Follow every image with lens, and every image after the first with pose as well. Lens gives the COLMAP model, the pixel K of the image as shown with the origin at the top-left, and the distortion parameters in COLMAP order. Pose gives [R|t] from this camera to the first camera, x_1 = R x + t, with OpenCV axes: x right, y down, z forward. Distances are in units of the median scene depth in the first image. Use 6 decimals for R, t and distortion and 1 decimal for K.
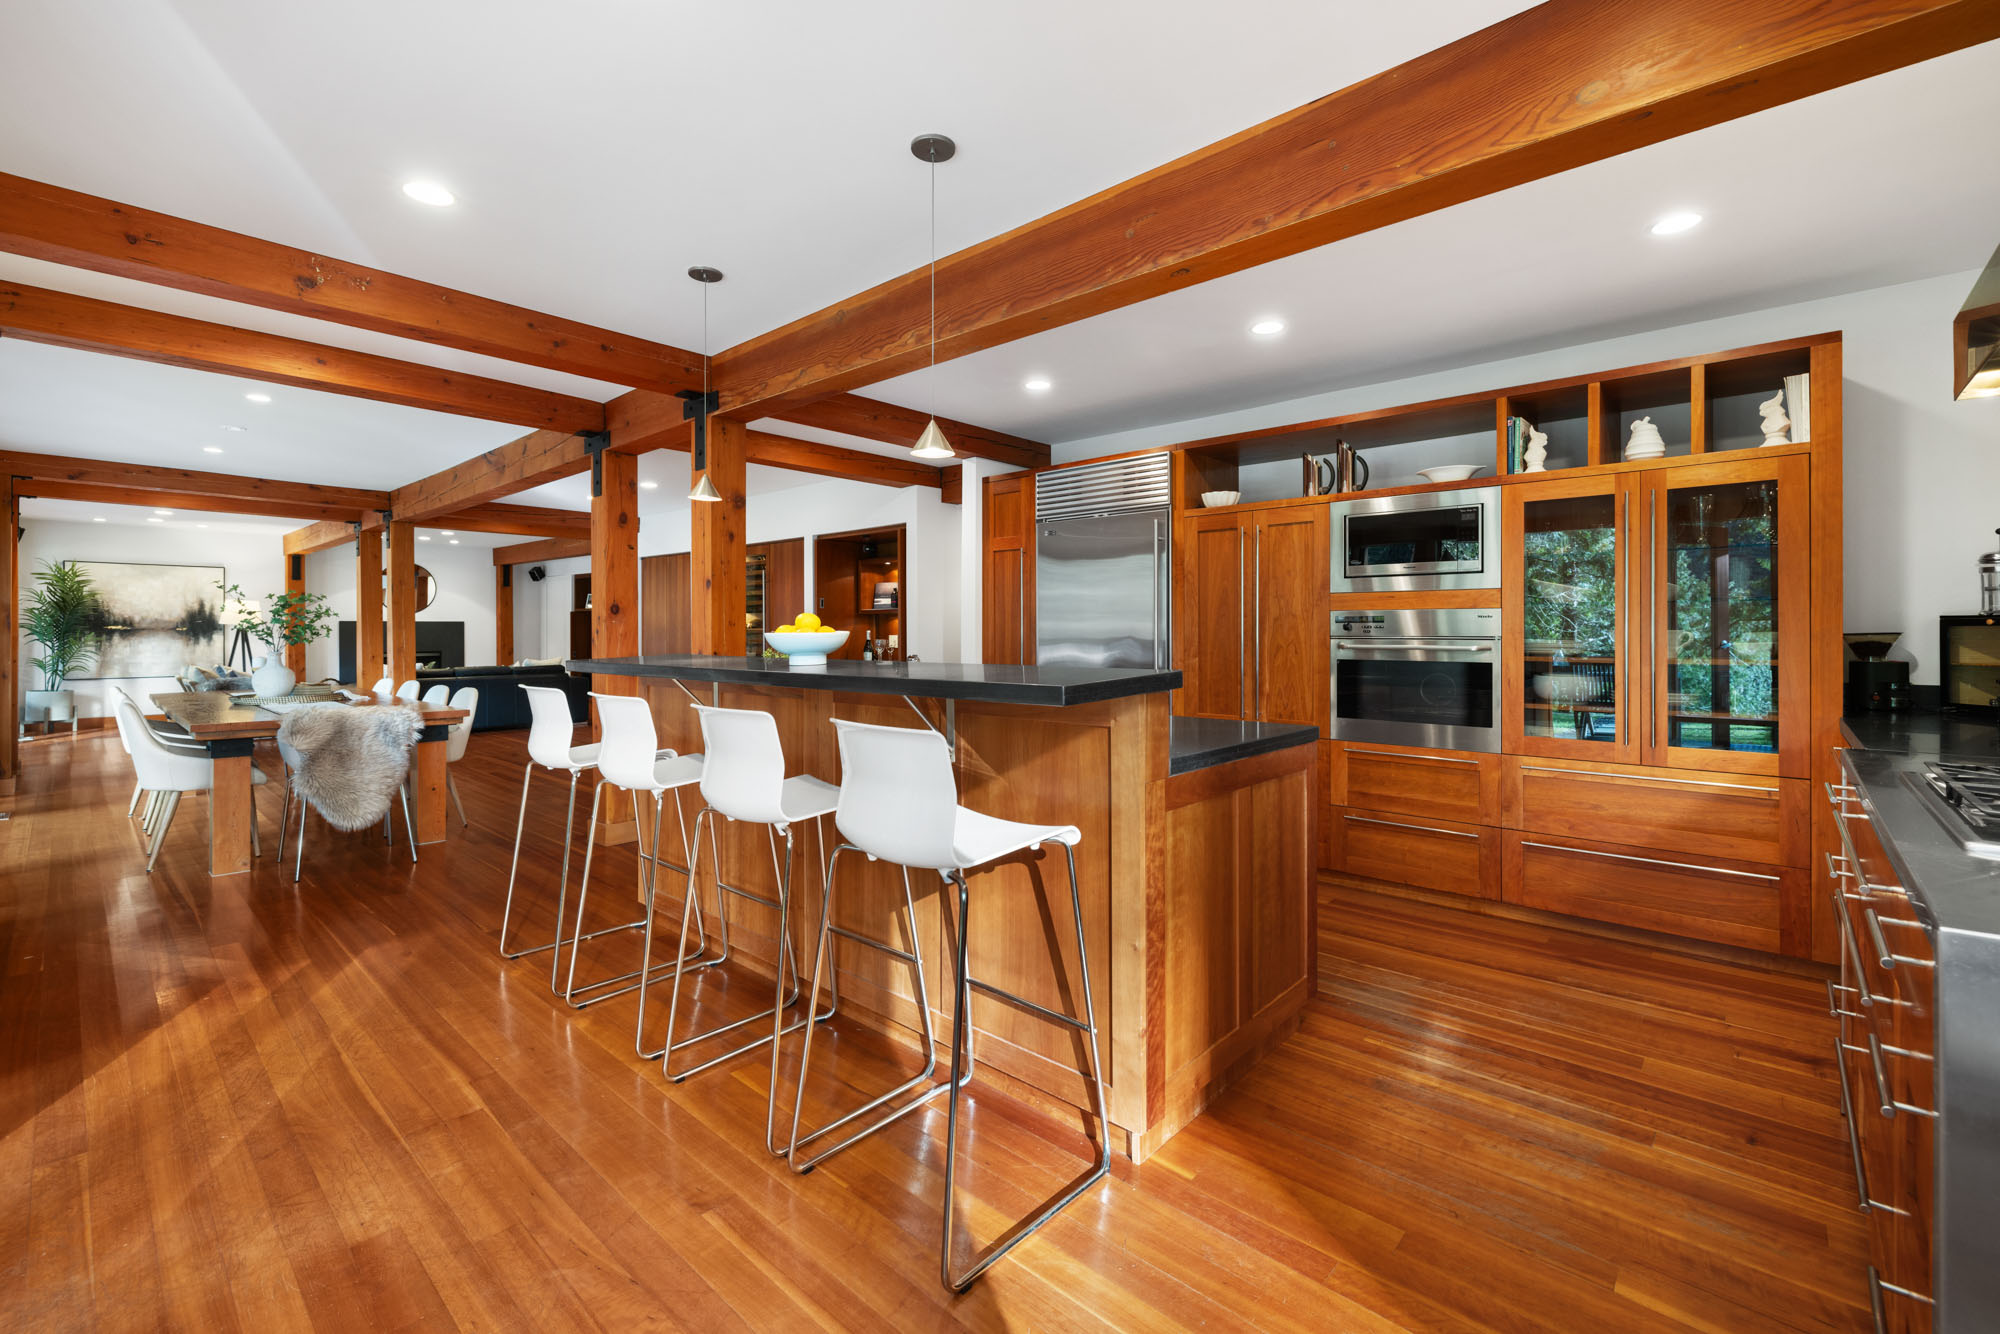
lens RADIAL K [[844.0, 0, 998.5], [0, 844.0, 644.6], [0, 0, 1]] dist [0.000357, -0.000041]
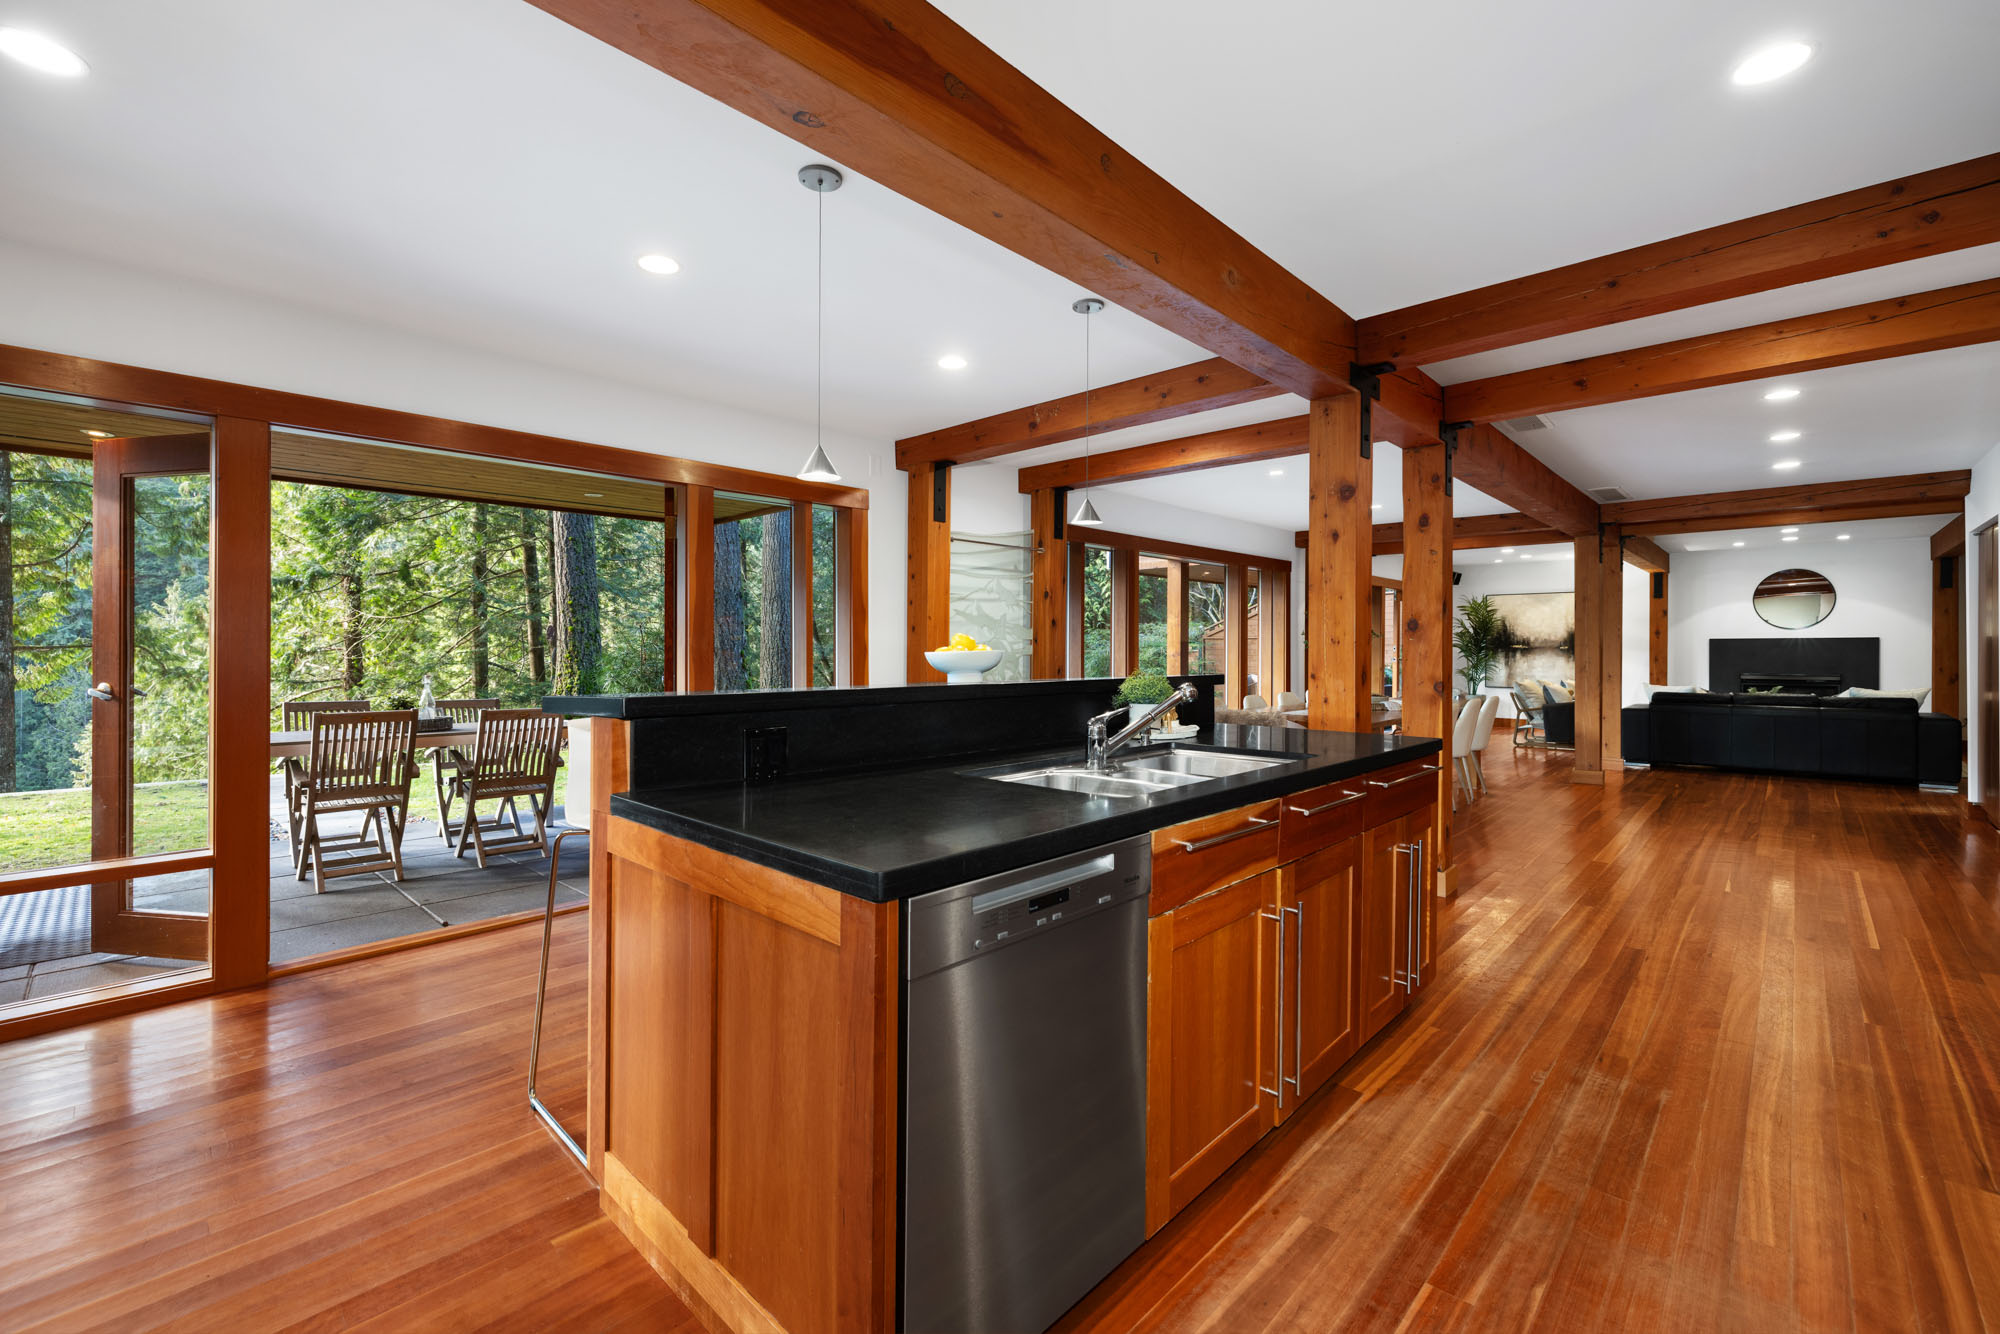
lens RADIAL K [[844.0, 0, 997.8], [0, 844.0, 646.7], [0, 0, 1]] dist [0.000357, -0.000041]
pose [[-0.025683, -0.002981, -0.999666, 0.514822], [-0.016943, 0.999853, -0.002546, -0.010426], [0.999527, 0.016872, -0.025729, 0.680859]]
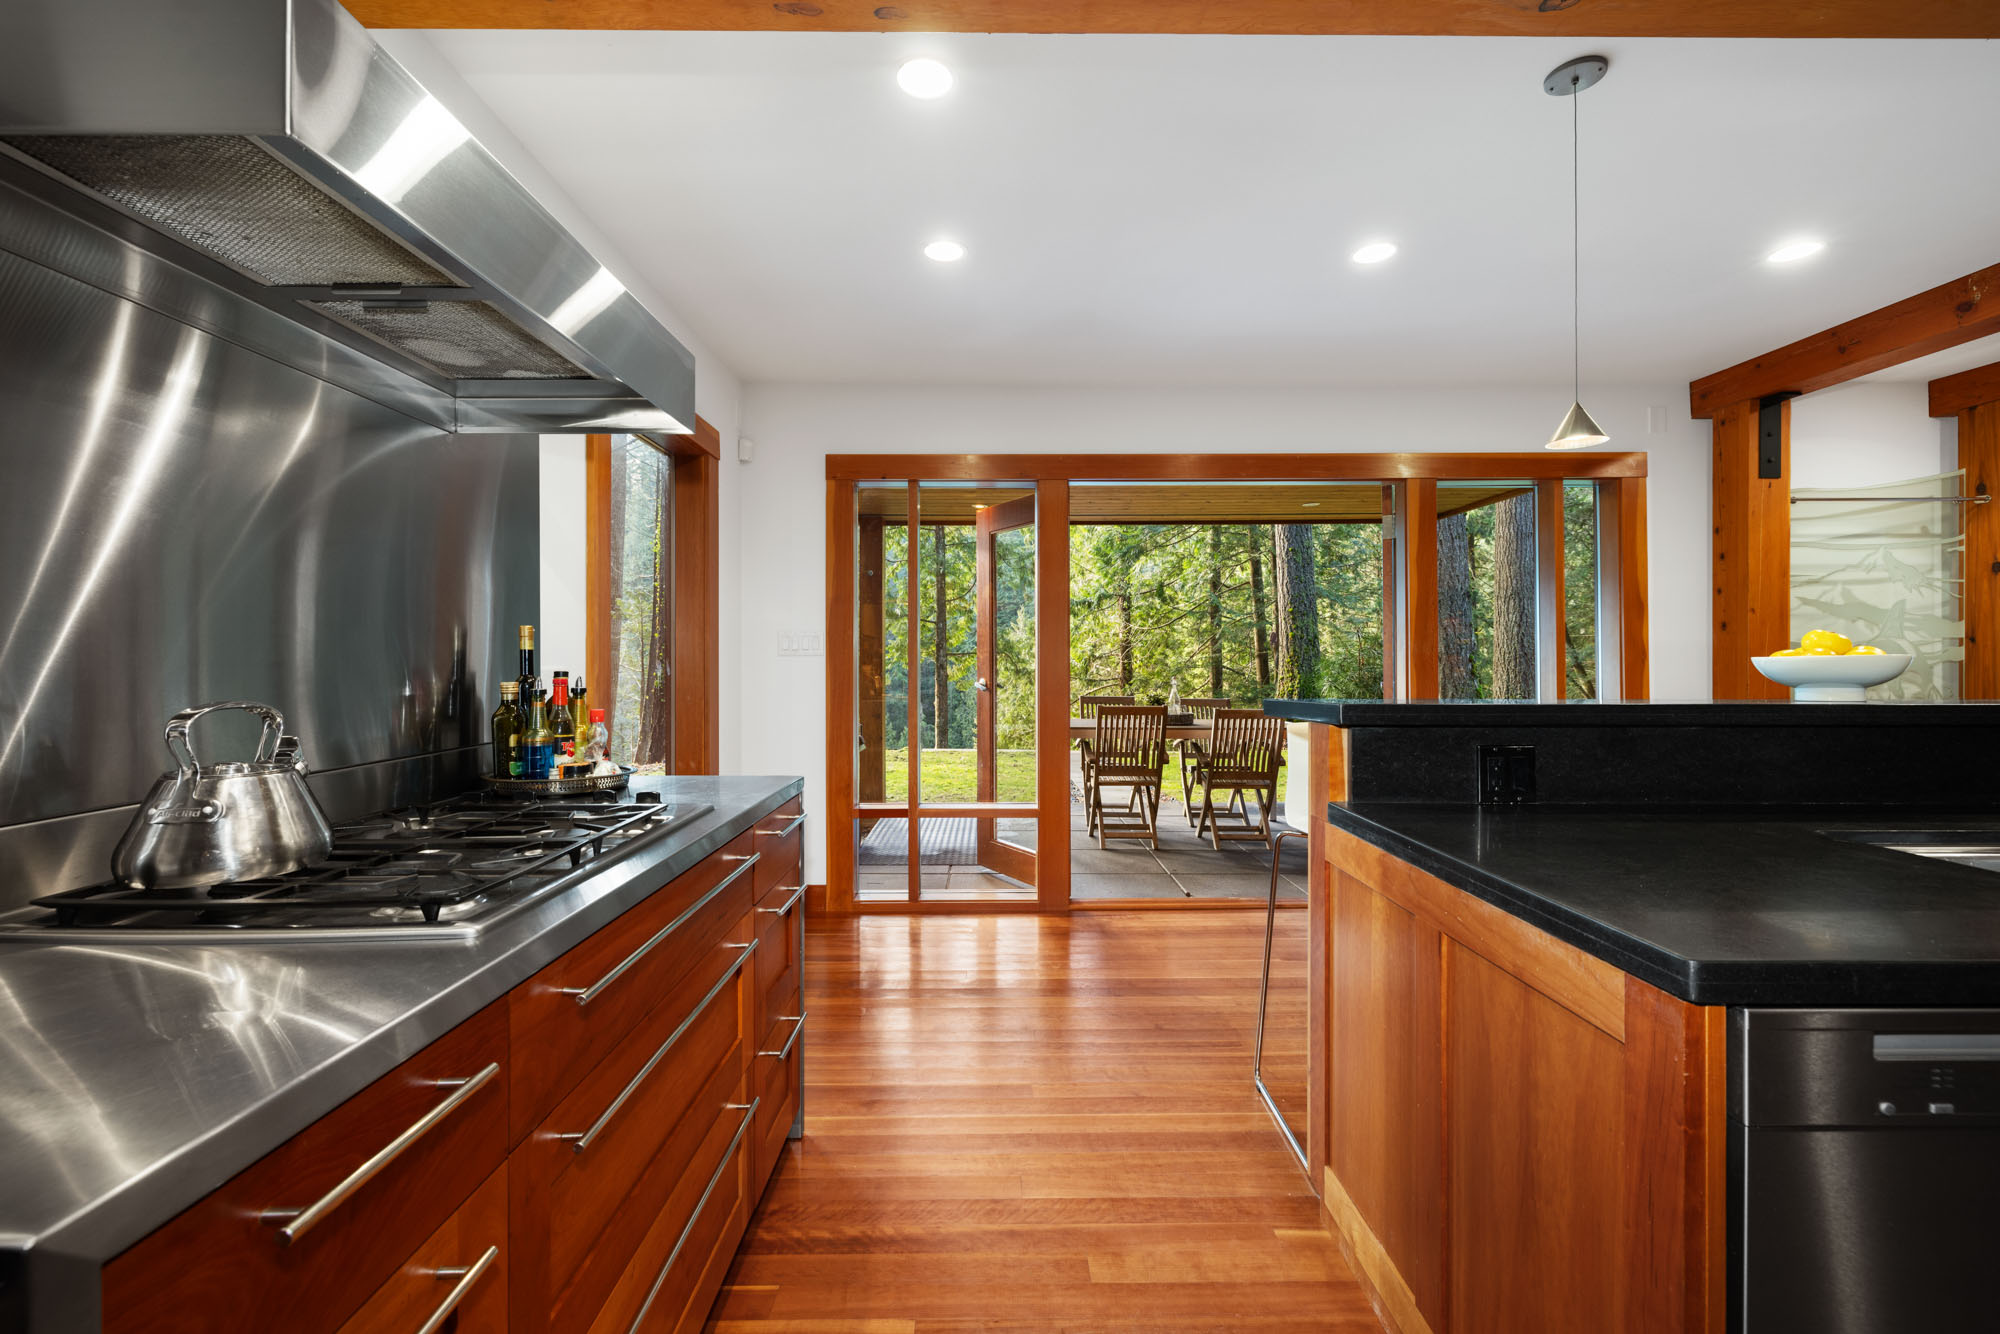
lens RADIAL K [[844.0, 0, 993.3], [0, 844.0, 647.5], [0, 0, 1]] dist [0.000357, -0.000041]
pose [[-0.740645, -0.004917, -0.671878, 0.498067], [-0.009868, 0.999945, 0.003560, -0.009763], [0.671824, 0.009266, -0.740653, 0.673378]]
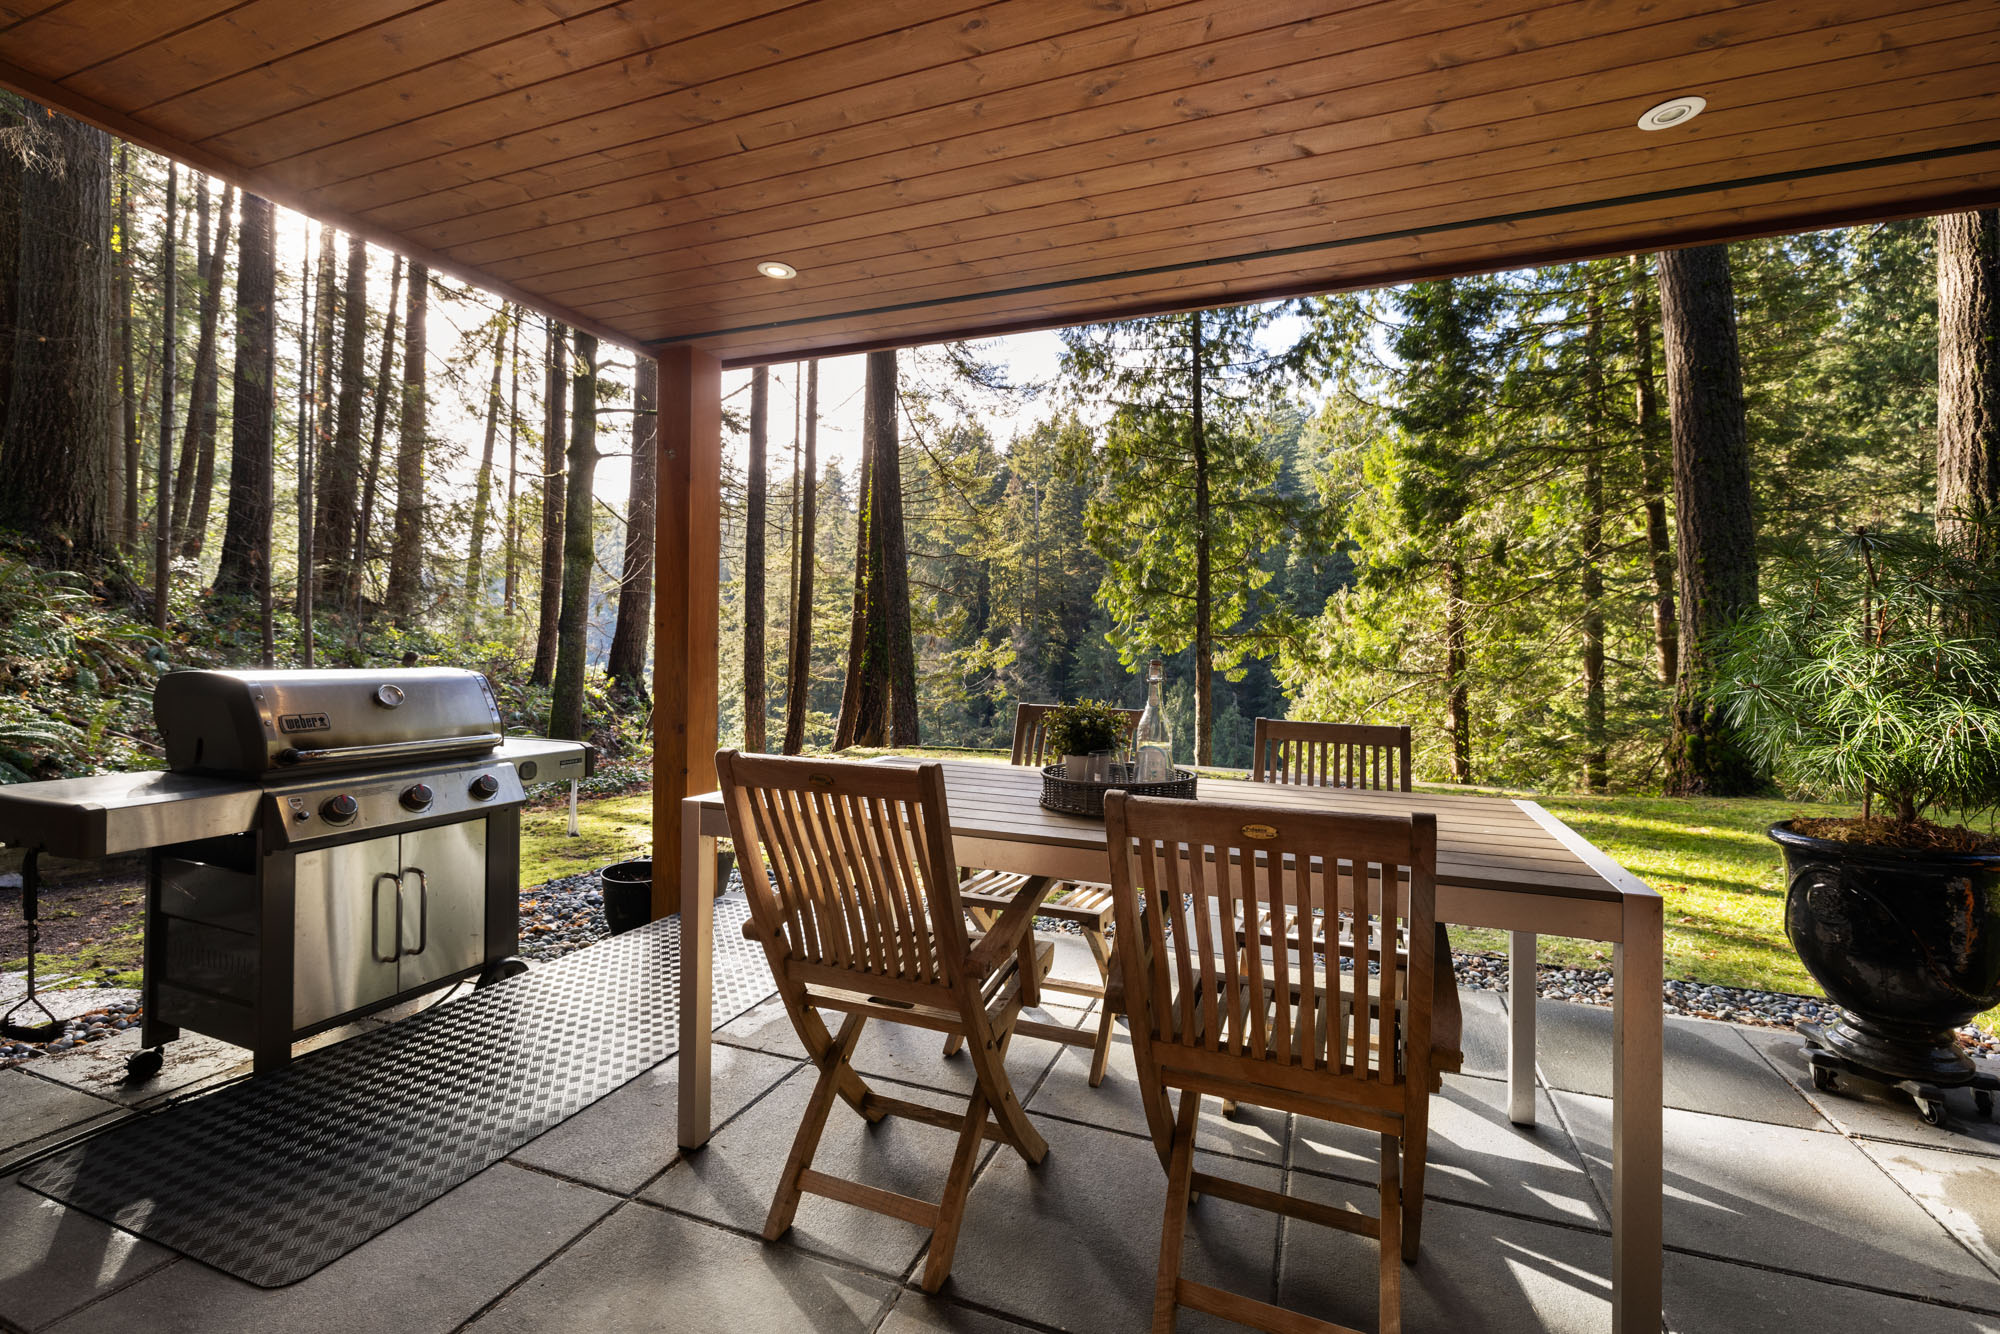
lens RADIAL K [[844.0, 0, 1017.0], [0, 844.0, 616.4], [0, 0, 1]] dist [0.000357, -0.000041]
pose [[-0.928140, -0.017535, -0.371817, -0.456741], [-0.013492, 0.999818, -0.013472, 0.028803], [0.371985, -0.007487, -0.928208, 0.162556]]
